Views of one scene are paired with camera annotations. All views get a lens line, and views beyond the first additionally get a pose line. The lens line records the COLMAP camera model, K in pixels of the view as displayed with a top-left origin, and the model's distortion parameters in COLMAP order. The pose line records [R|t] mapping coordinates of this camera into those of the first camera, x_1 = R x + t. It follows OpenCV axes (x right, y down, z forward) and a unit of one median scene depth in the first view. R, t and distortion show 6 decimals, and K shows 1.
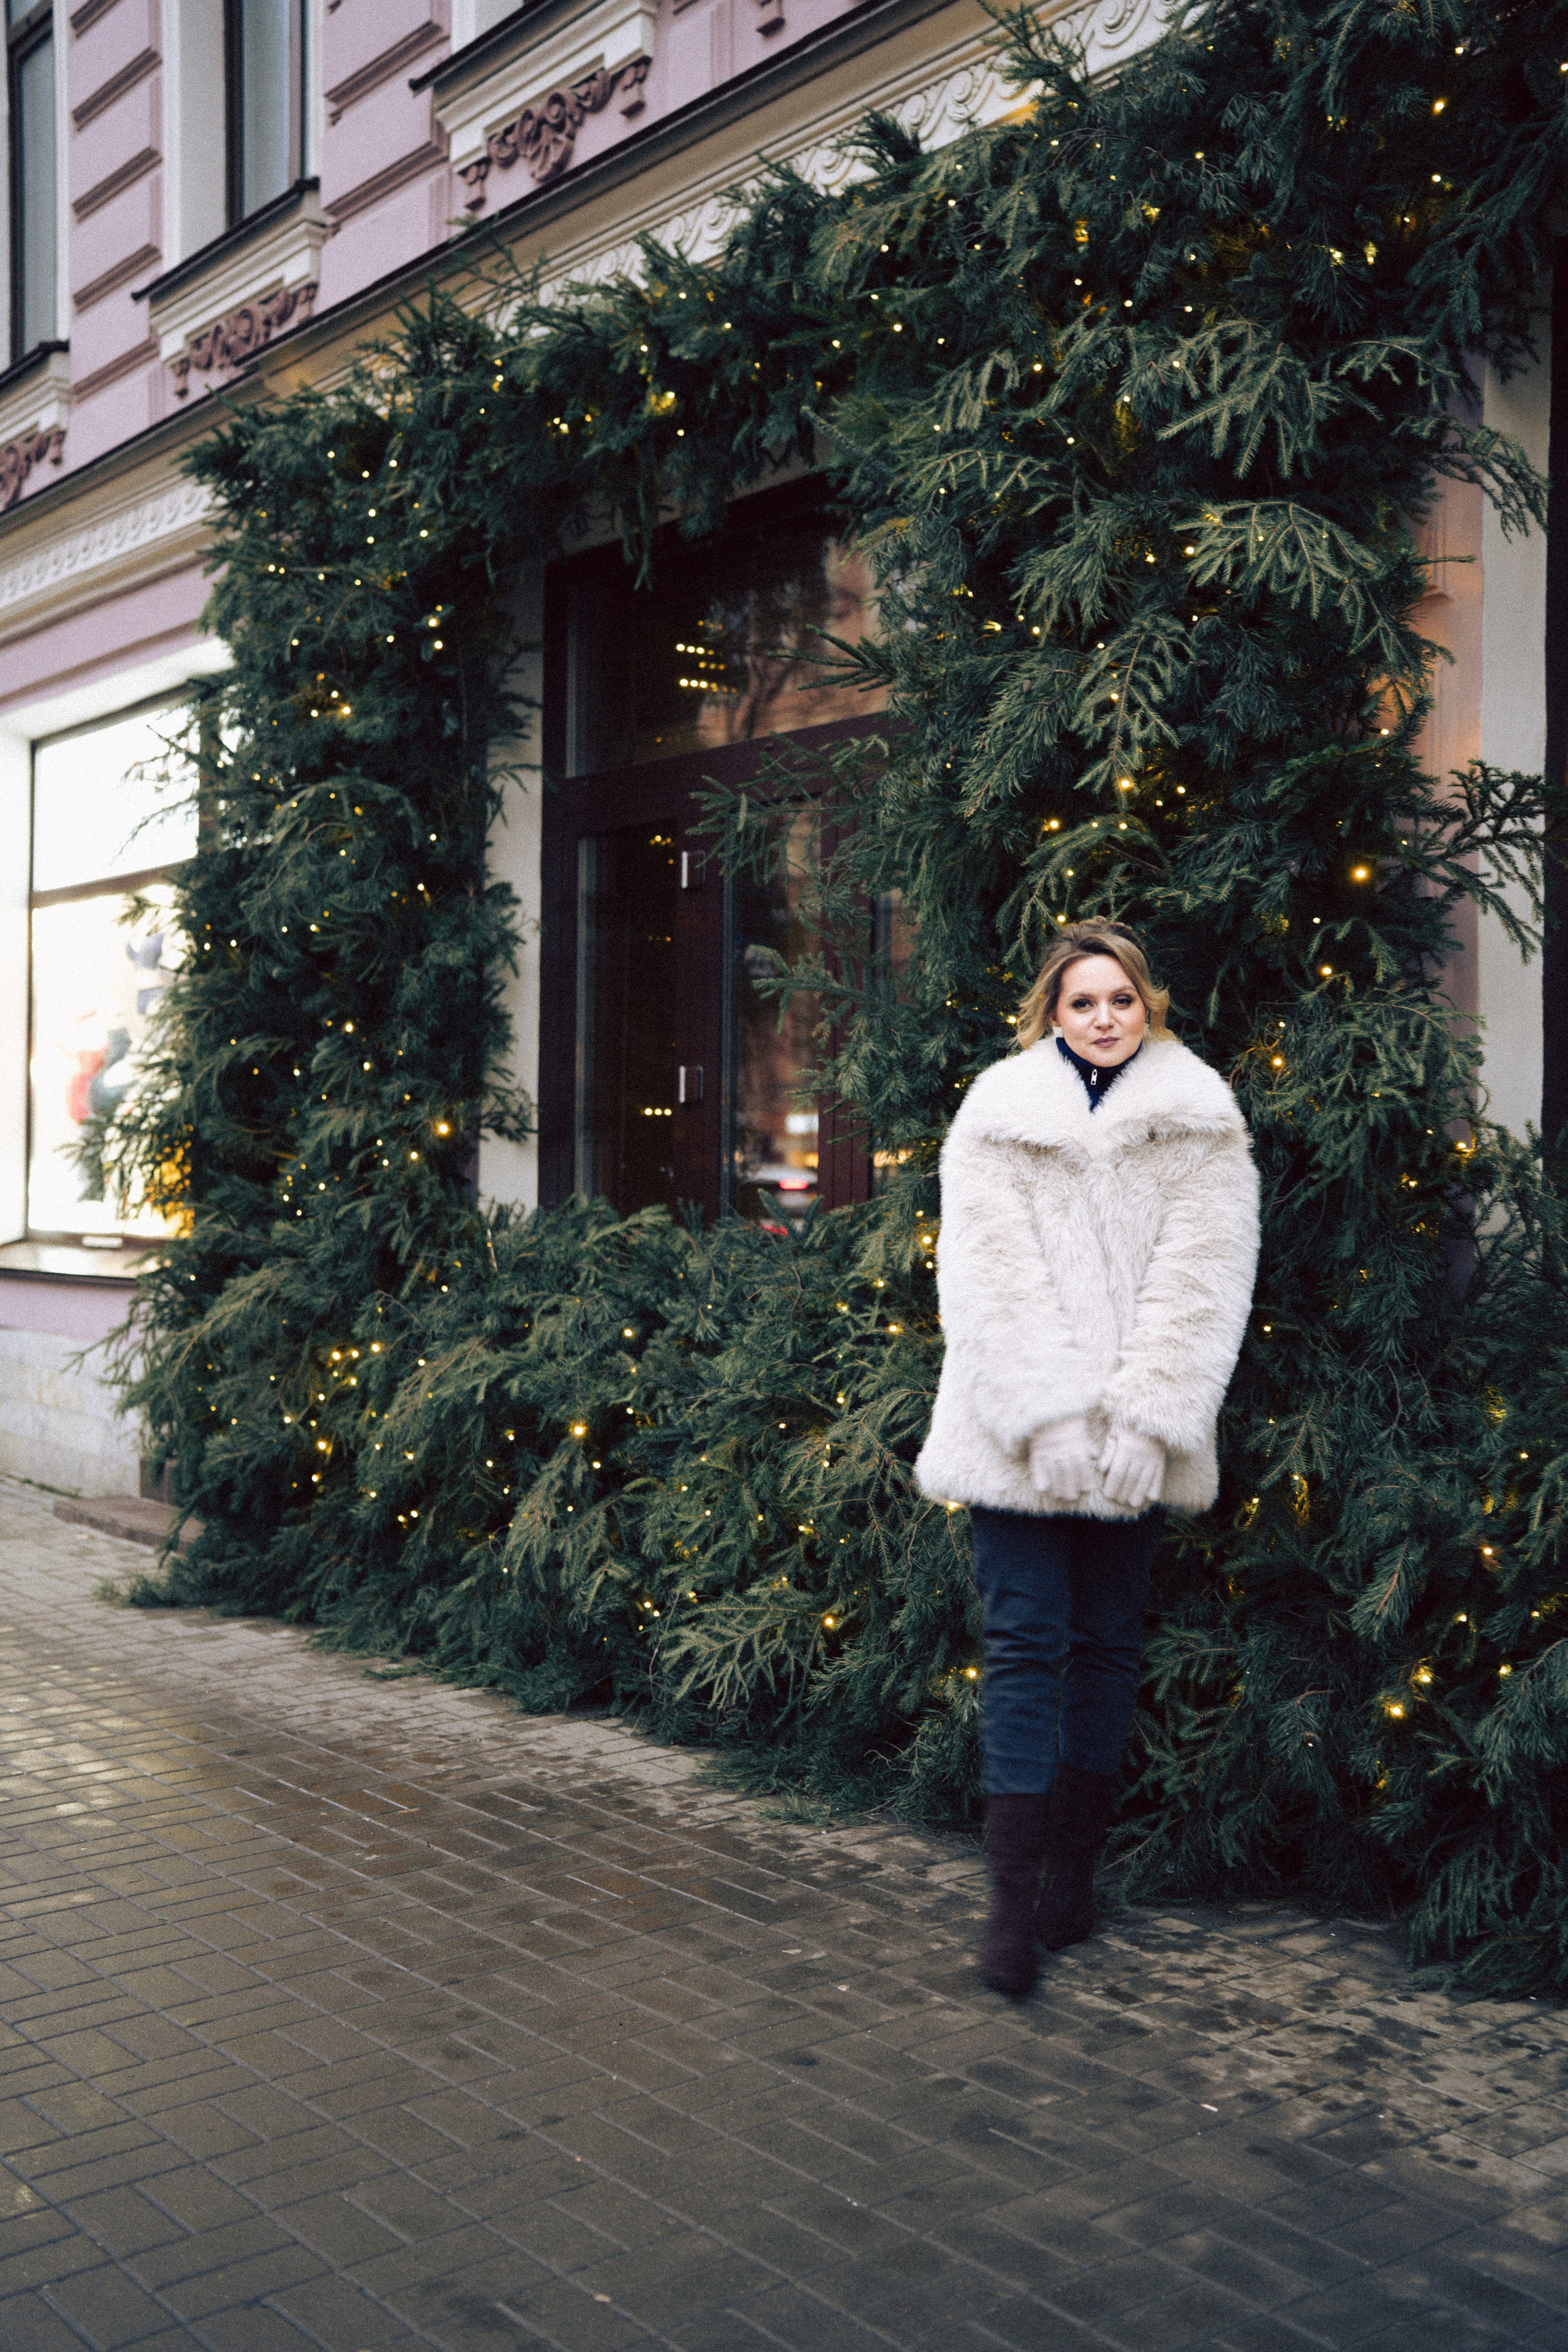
lens RADIAL K [[2401.6, 0, 785.3], [0, 2401.6, 1172.4], [0, 0, 1]] dist [-0.074524, 0.133003]
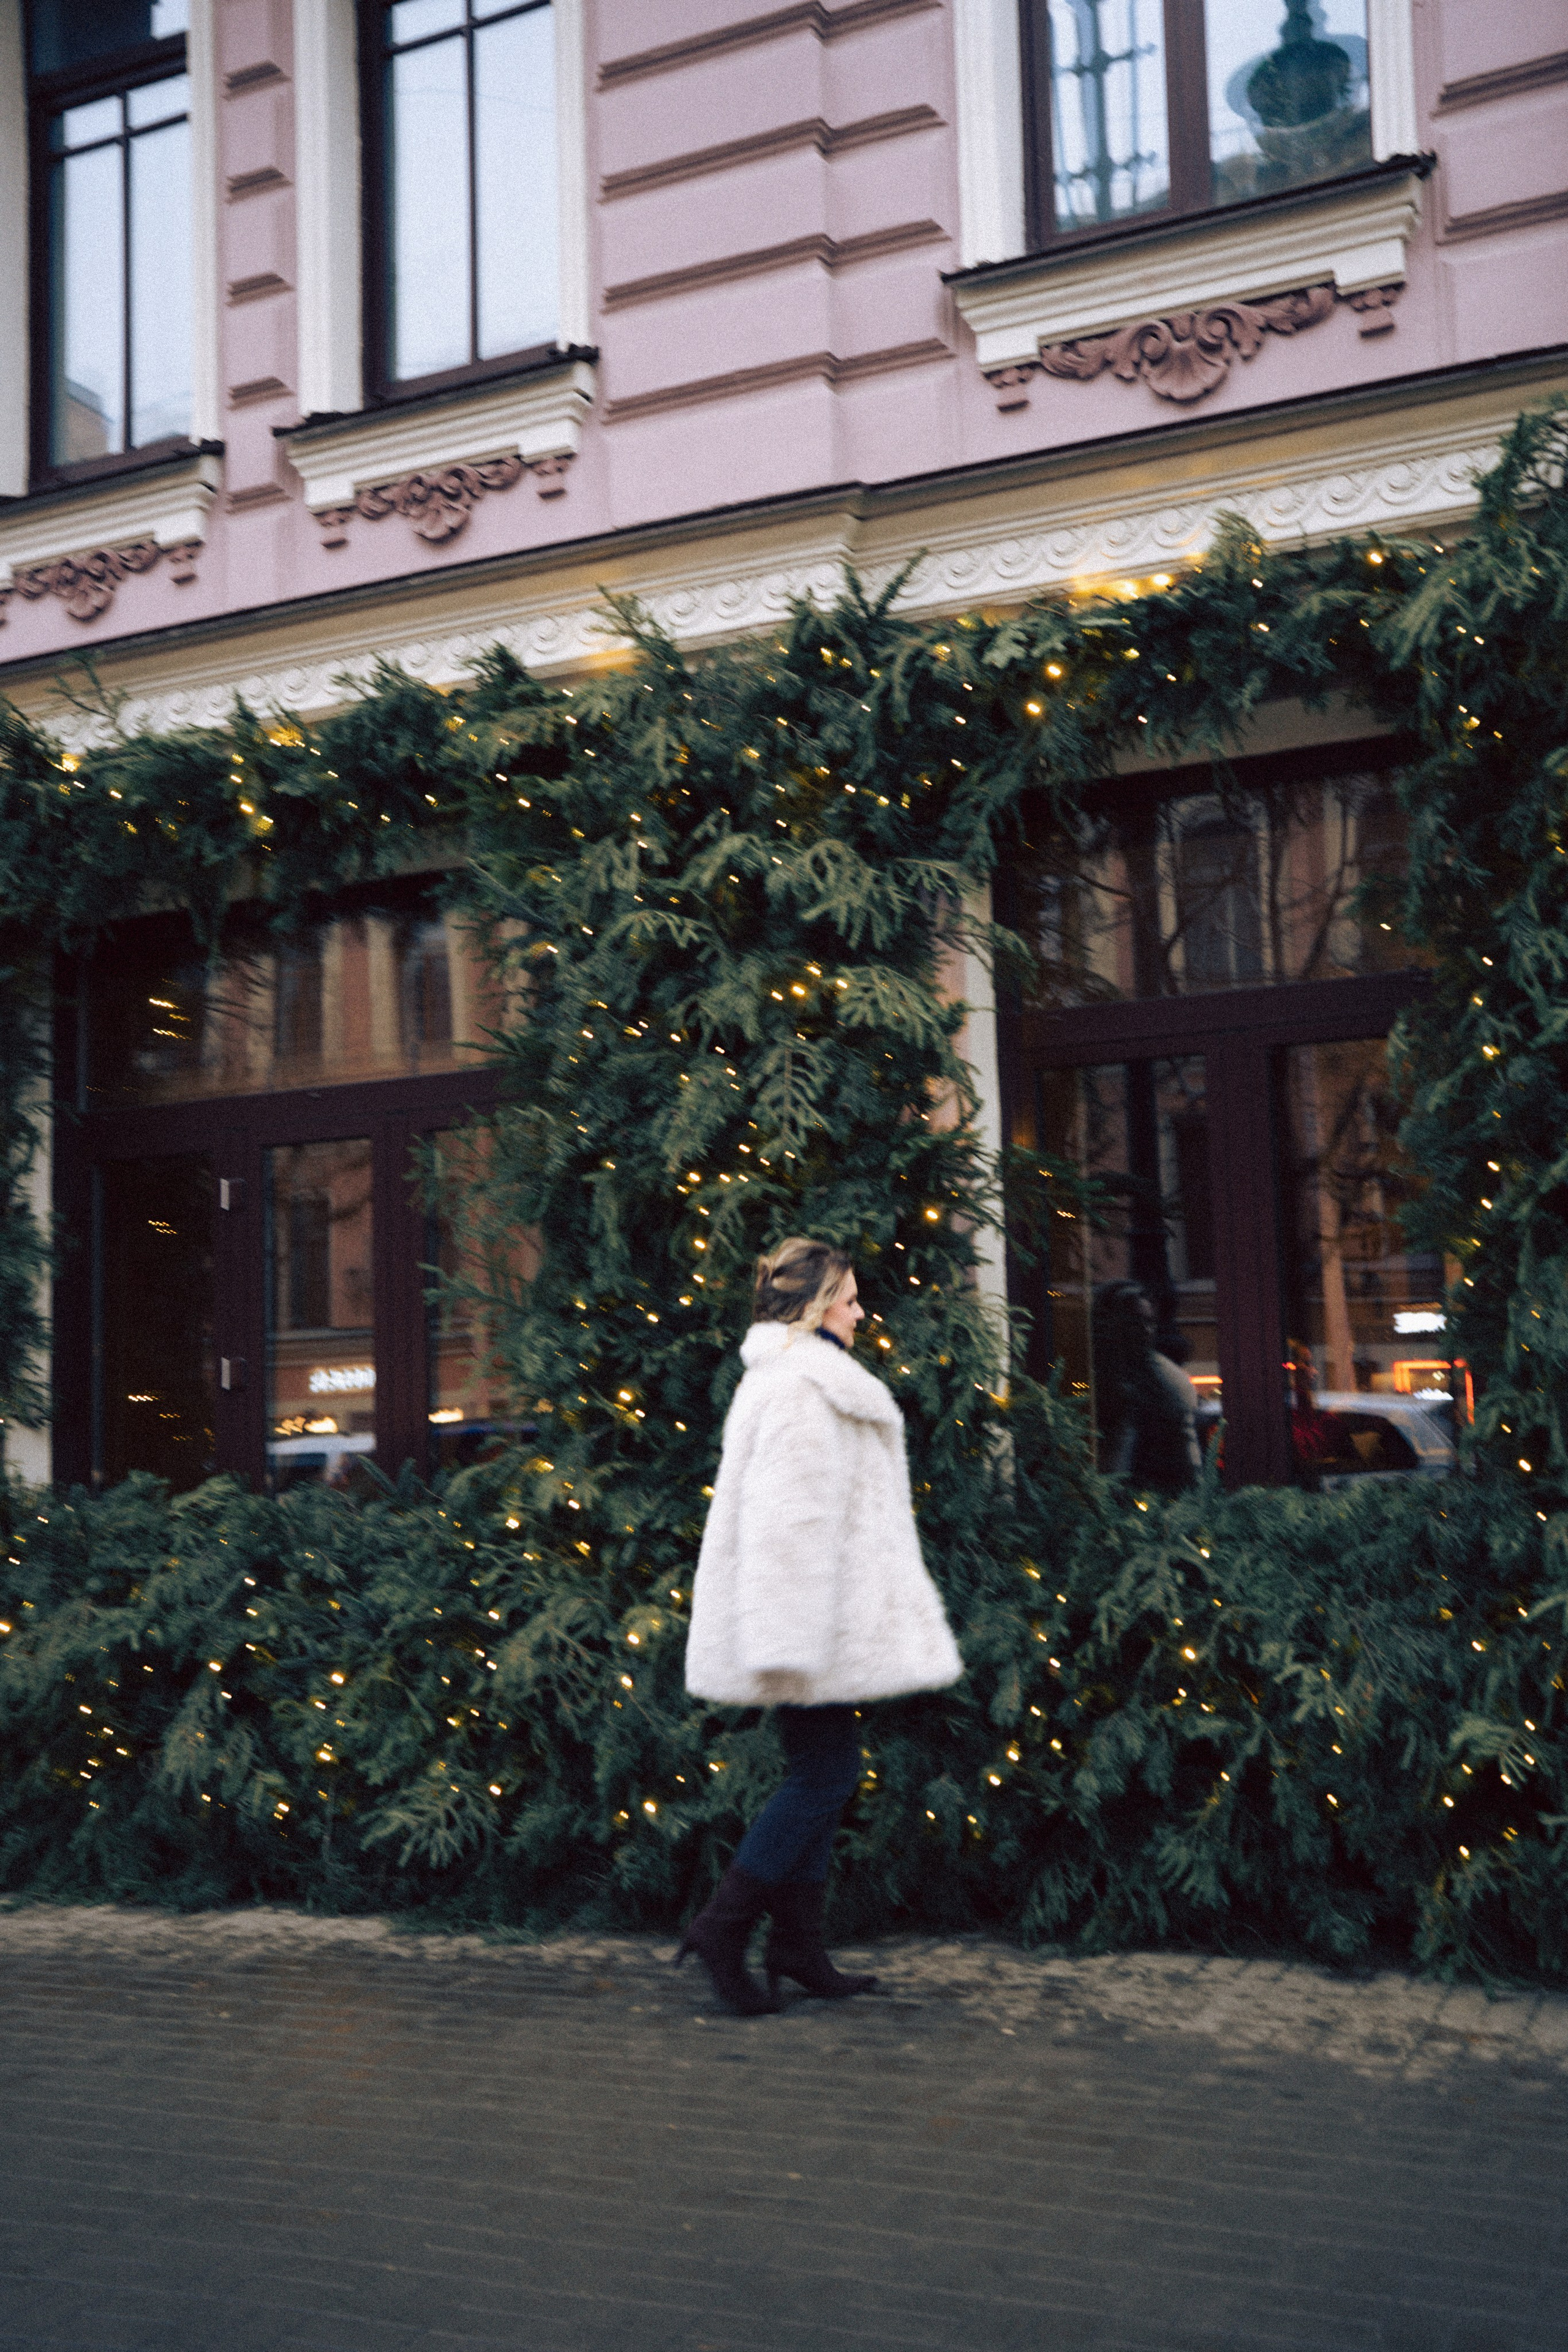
lens RADIAL K [[2339.8, 0, 781.0], [0, 2339.8, 1172.5], [0, 0, 1]] dist [-0.086967, 0.010818]
pose [[0.887944, 0.001165, 0.459951, -0.510808], [0.050224, 0.993772, -0.099476, -0.011157], [-0.457202, 0.111429, 0.882355, -0.242805]]
